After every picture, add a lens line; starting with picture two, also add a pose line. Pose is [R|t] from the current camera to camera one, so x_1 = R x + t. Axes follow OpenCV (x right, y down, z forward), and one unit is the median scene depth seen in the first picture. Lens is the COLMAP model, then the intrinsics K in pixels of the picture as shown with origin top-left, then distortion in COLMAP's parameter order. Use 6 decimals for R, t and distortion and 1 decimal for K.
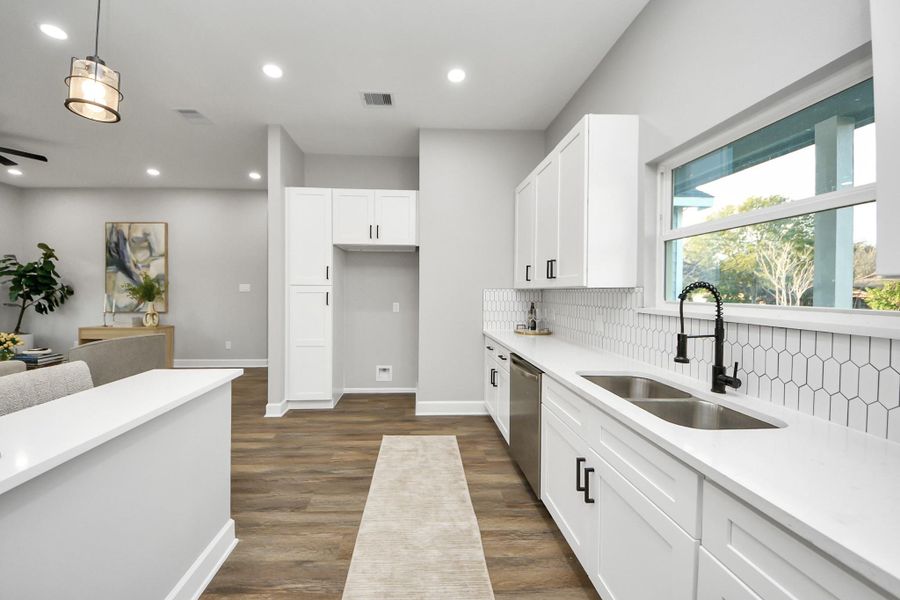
lens RADIAL K [[328.8, 0, 423.4], [0, 328.8, 293.9], [0, 0, 1]] dist [0.010558, -0.008270]
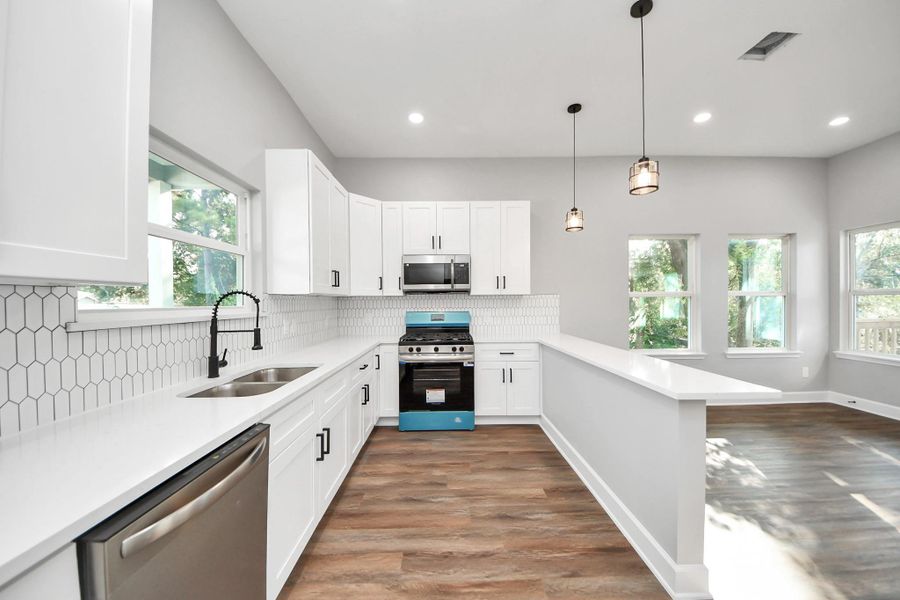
lens RADIAL K [[328.8, 0, 449.6], [0, 328.8, 301.5], [0, 0, 1]] dist [0.010558, -0.008270]
pose [[-0.999935, 0.002652, 0.011086, -0.011577], [0.002795, 0.999913, 0.012882, -0.003099], [-0.011051, 0.012912, -0.999856, 1.513394]]
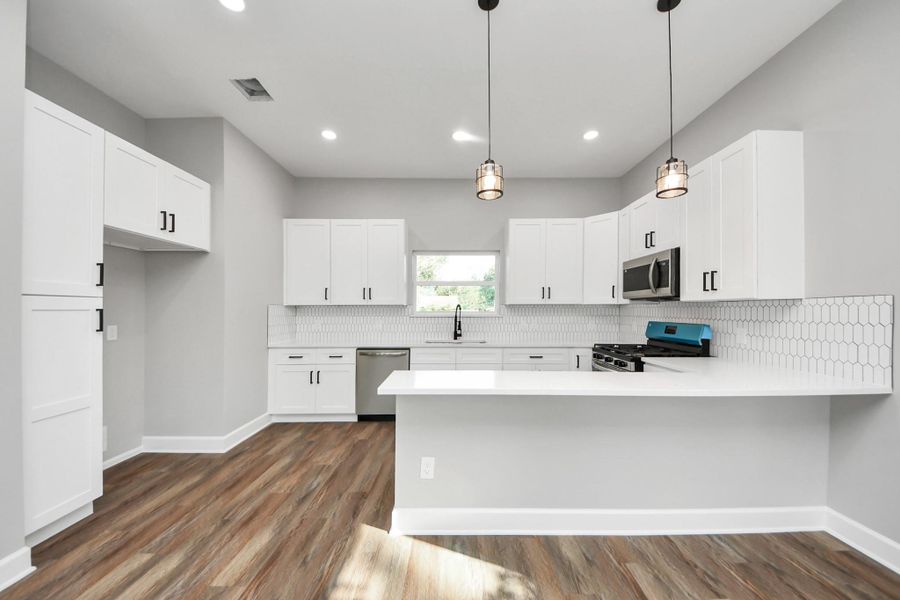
lens RADIAL K [[328.8, 0, 458.8], [0, 328.8, 308.9], [0, 0, 1]] dist [0.010558, -0.008270]
pose [[0.017023, -0.005682, 0.999839, -1.466635], [0.012285, 0.999910, 0.005473, -0.004230], [-0.999780, 0.012190, 0.017092, 0.617210]]
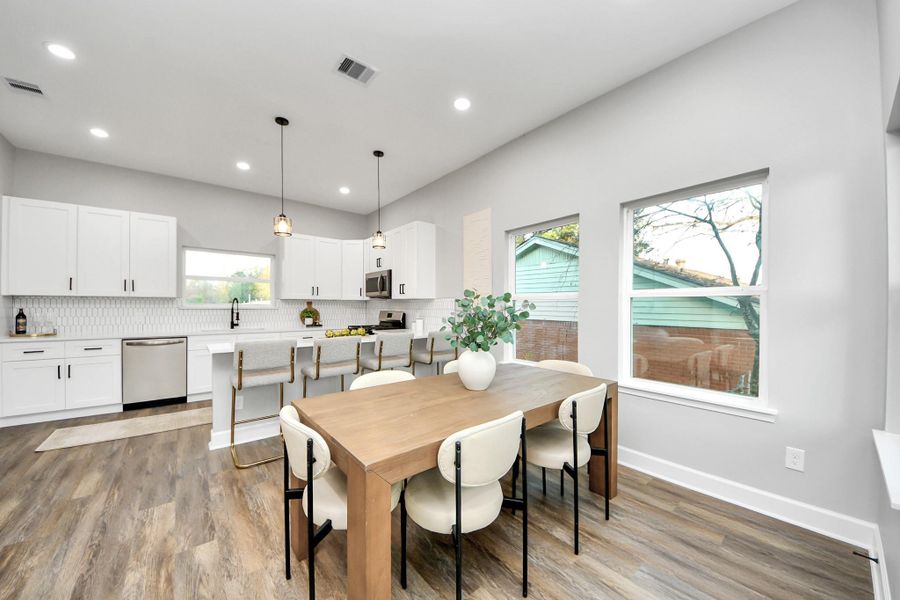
lens RADIAL K [[328.8, 0, 441.8], [0, 328.8, 307.5], [0, 0, 1]] dist [0.010558, -0.008270]
pose [[-0.595127, -0.016147, 0.803469, -2.238616], [-0.001332, 0.999817, 0.019107, -0.000884], [-0.803630, 0.010300, -0.595040, 0.873440]]
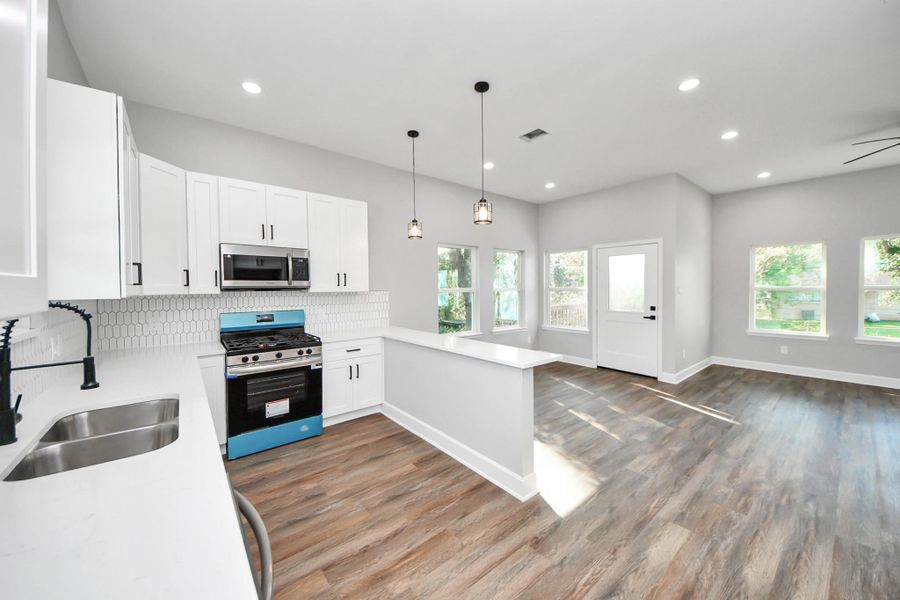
lens RADIAL K [[328.8, 0, 448.5], [0, 328.8, 292.8], [0, 0, 1]] dist [0.010558, -0.008270]
pose [[-0.796280, 0.008786, -0.604865, 0.345618], [-0.005380, 0.999752, 0.021606, -0.054709], [0.604905, 0.020459, -0.796035, 1.509539]]
